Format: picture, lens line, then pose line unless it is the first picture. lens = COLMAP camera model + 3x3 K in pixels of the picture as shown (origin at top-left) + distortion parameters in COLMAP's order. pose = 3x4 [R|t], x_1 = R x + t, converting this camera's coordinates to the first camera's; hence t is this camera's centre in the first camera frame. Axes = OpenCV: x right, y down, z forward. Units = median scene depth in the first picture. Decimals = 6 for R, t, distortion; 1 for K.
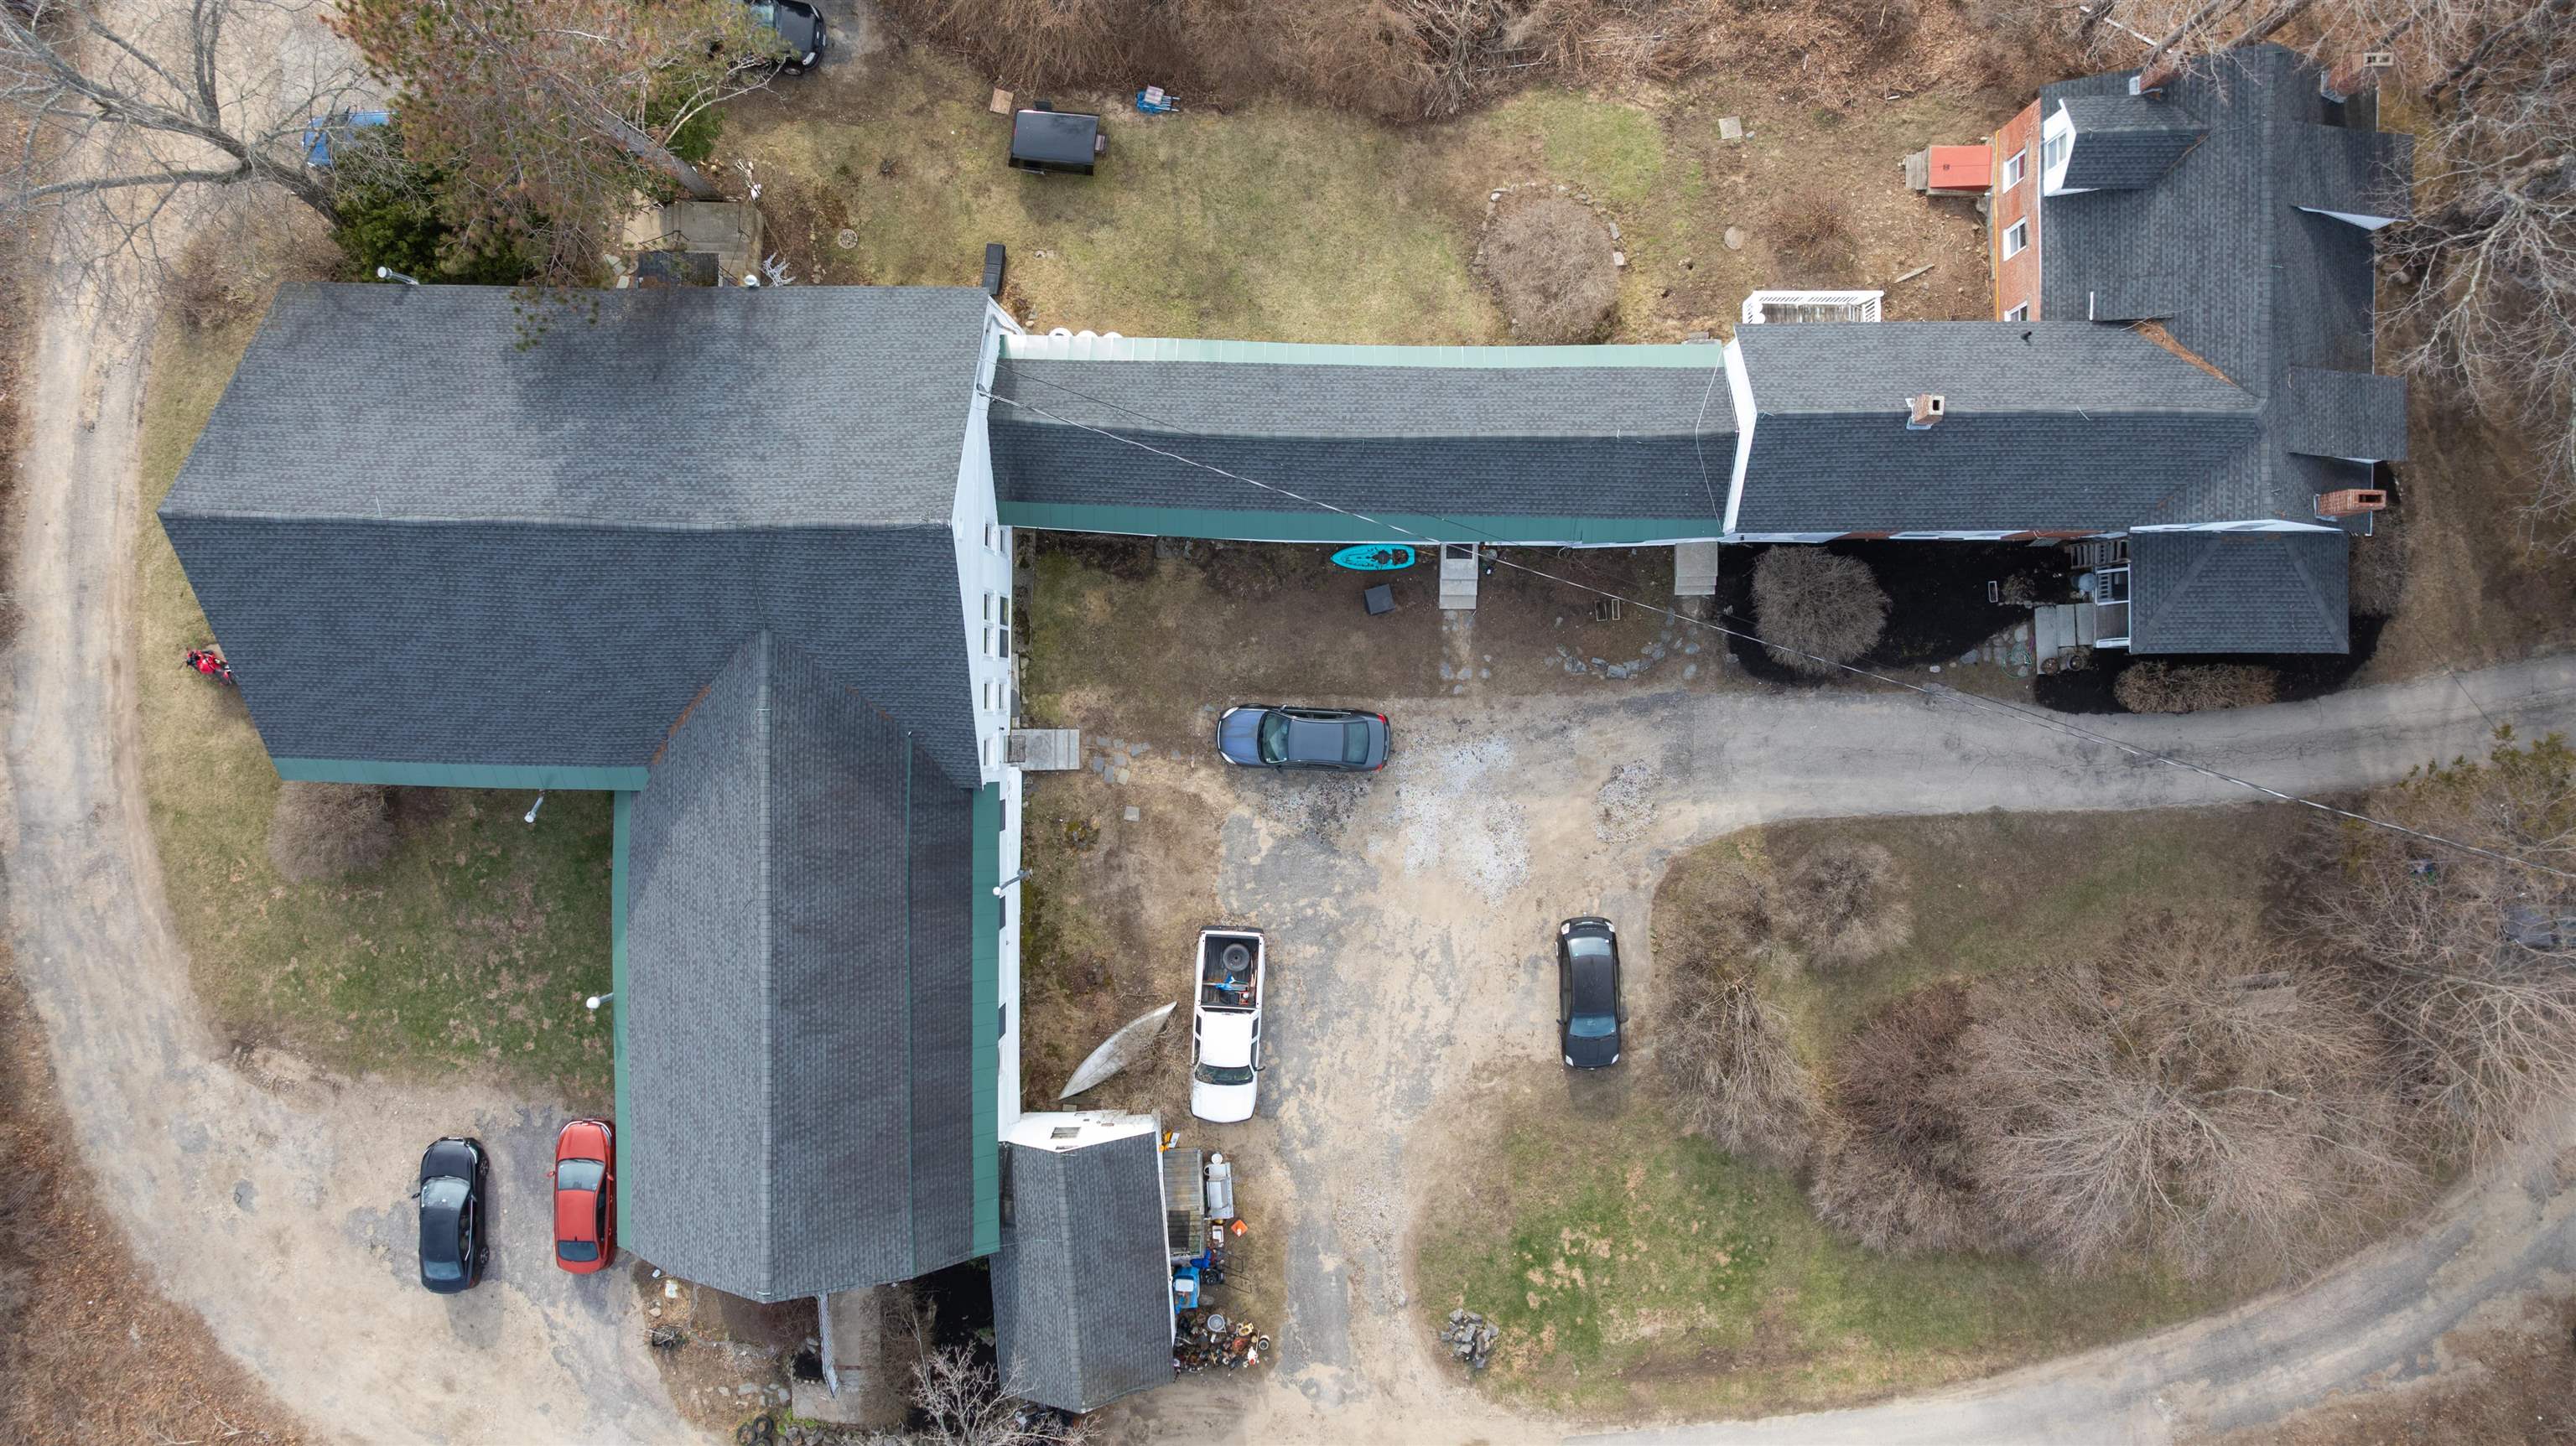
lens RADIAL K [[1813.3, 0, 1288.0], [0, 1813.3, 723.0], [0, 0, 1]] dist [-0.020716, -0.001556]
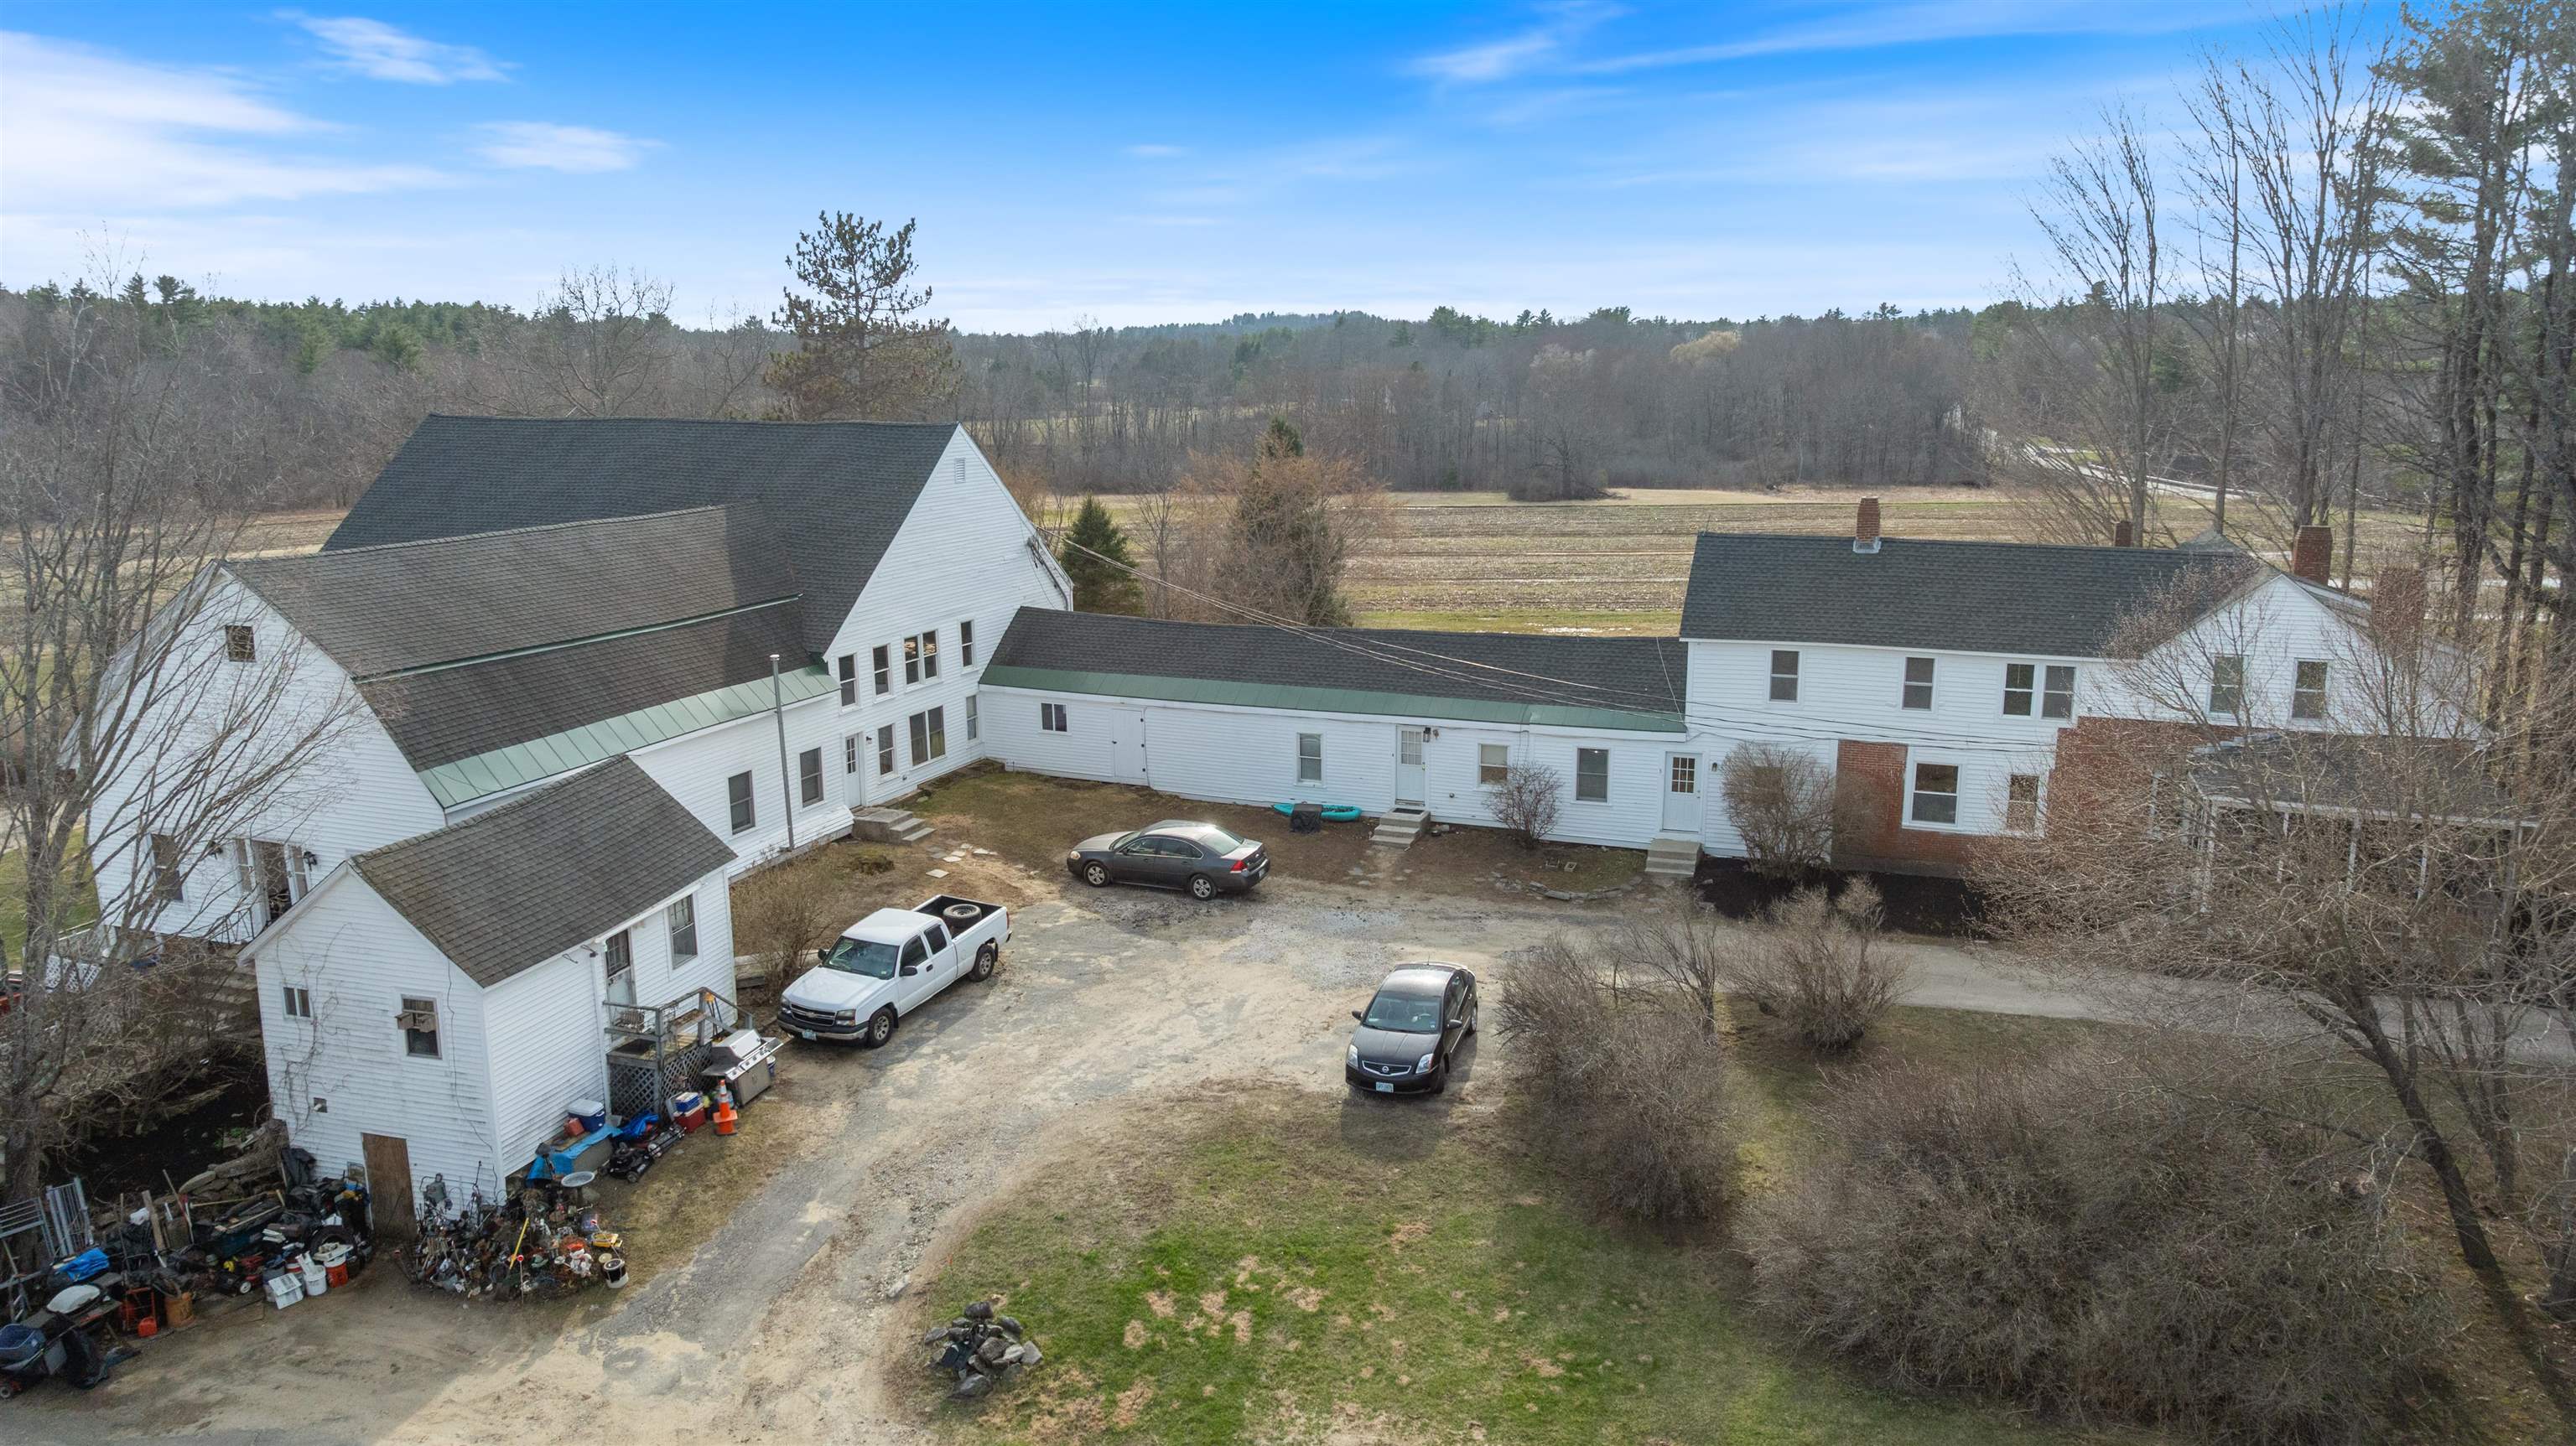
lens RADIAL K [[1813.3, 0, 1288.0], [0, 1813.3, 723.0], [0, 0, 1]] dist [-0.020716, -0.001556]
pose [[0.940116, 0.078048, -0.331798, 0.326992], [-0.340566, 0.175056, -0.923780, 0.735693], [-0.014016, 0.981460, 0.191154, 0.768838]]
